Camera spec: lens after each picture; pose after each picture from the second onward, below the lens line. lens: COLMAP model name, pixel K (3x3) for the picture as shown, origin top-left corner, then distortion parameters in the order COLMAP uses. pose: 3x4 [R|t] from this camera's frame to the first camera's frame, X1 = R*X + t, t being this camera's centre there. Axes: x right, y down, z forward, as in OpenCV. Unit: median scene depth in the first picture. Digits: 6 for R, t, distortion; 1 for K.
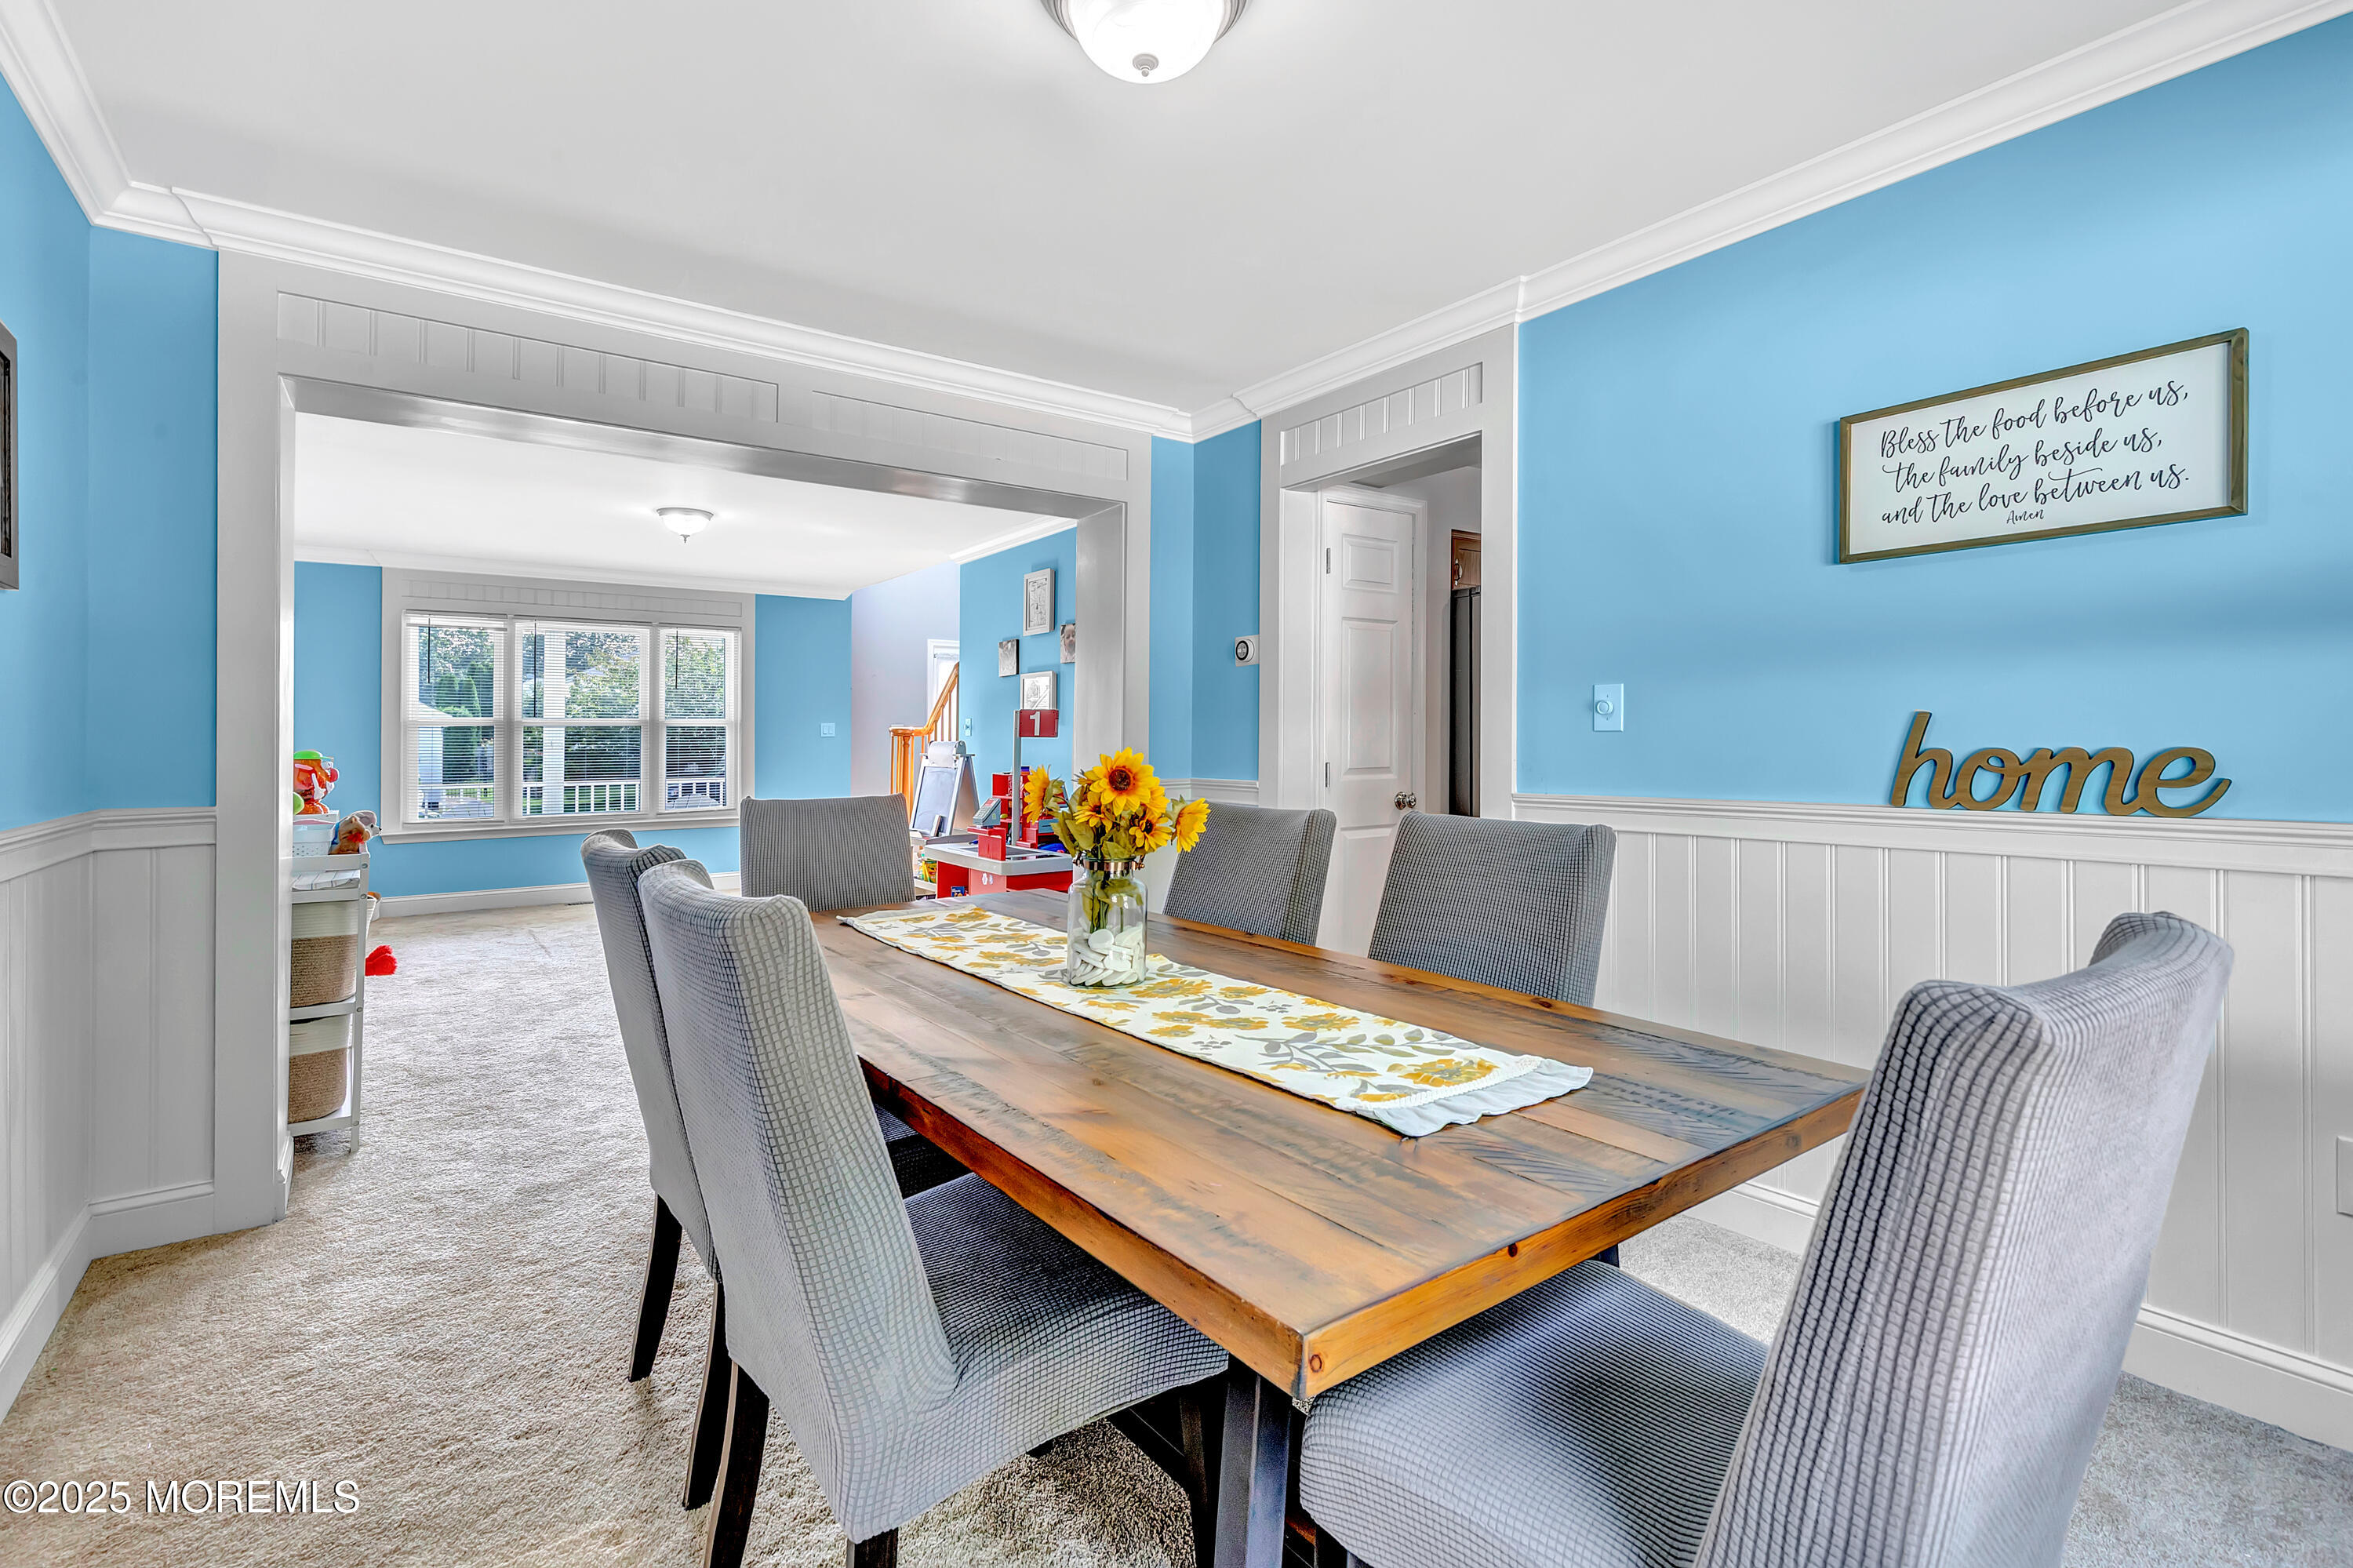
lens RADIAL K [[1069.4, 0, 1185.2], [0, 1069.4, 730.2], [0, 0, 1]] dist [0.007995, -0.002104]
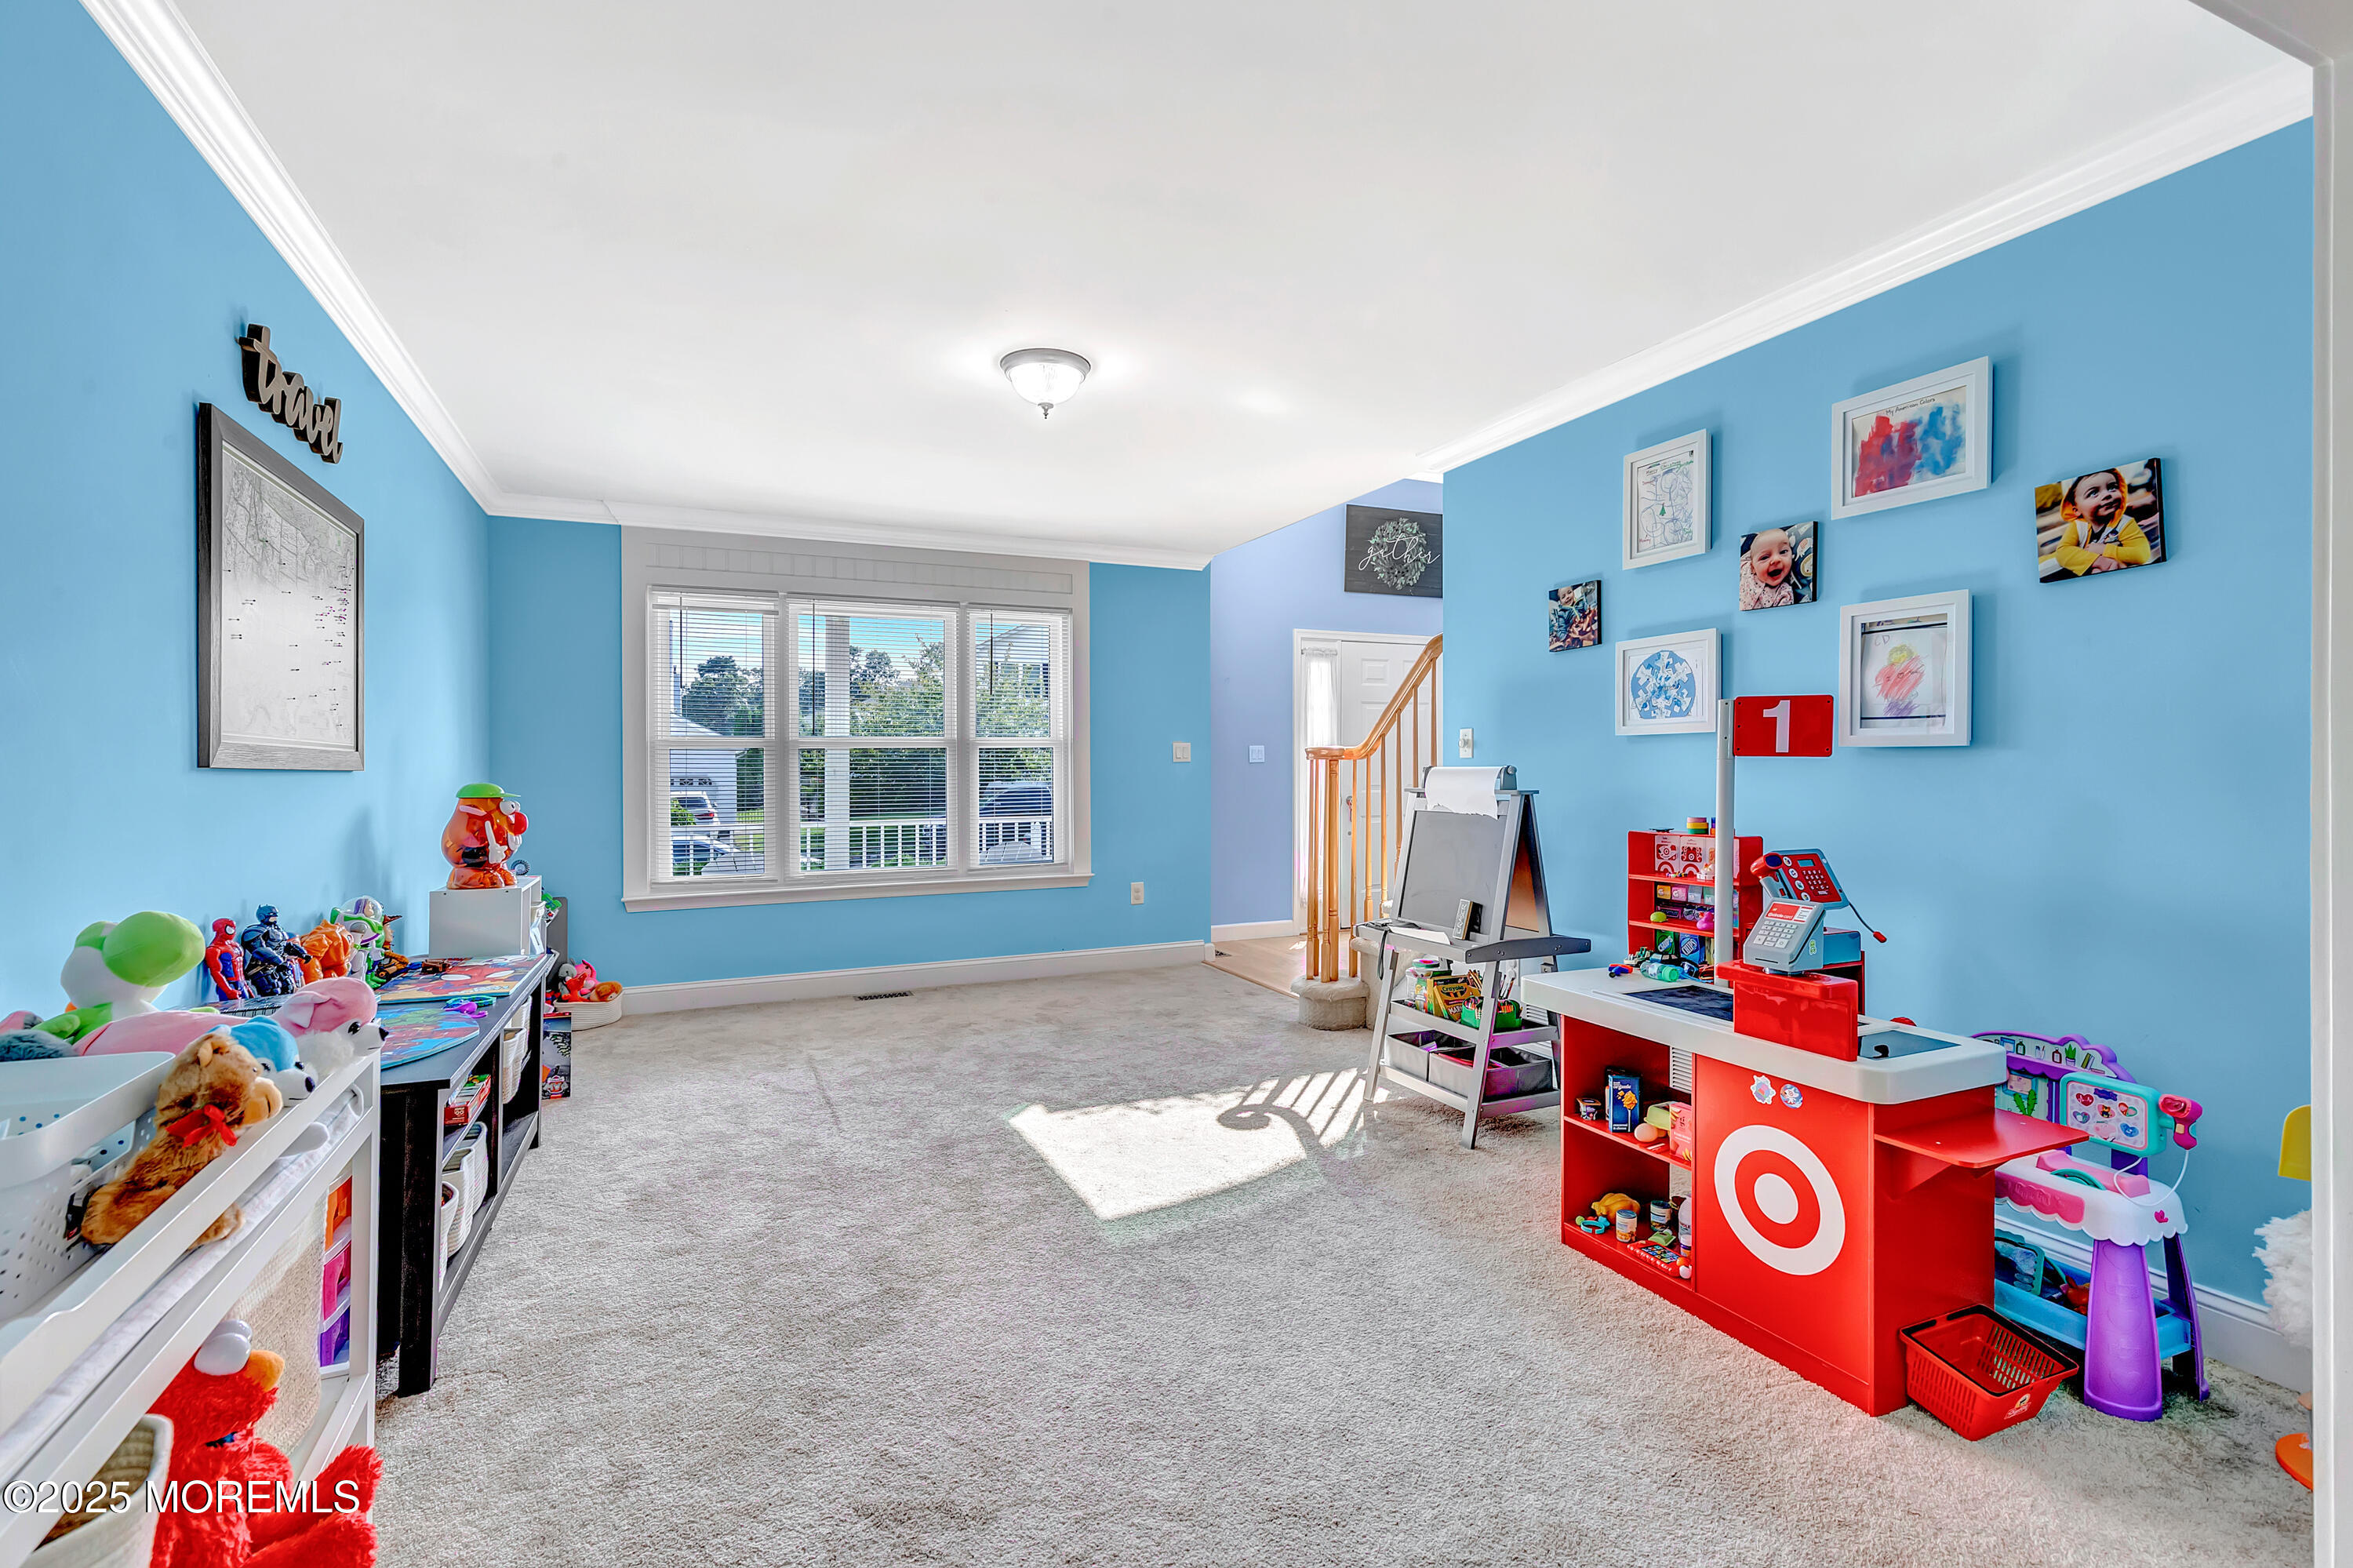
lens RADIAL K [[1069.4, 0, 1174.1], [0, 1069.4, 774.6], [0, 0, 1]] dist [0.007995, -0.002104]
pose [[0.974896, -0.001153, -0.222658, -0.220135], [0.004905, 0.999855, 0.016301, 0.004452], [0.222607, -0.016984, 0.974760, 0.368186]]
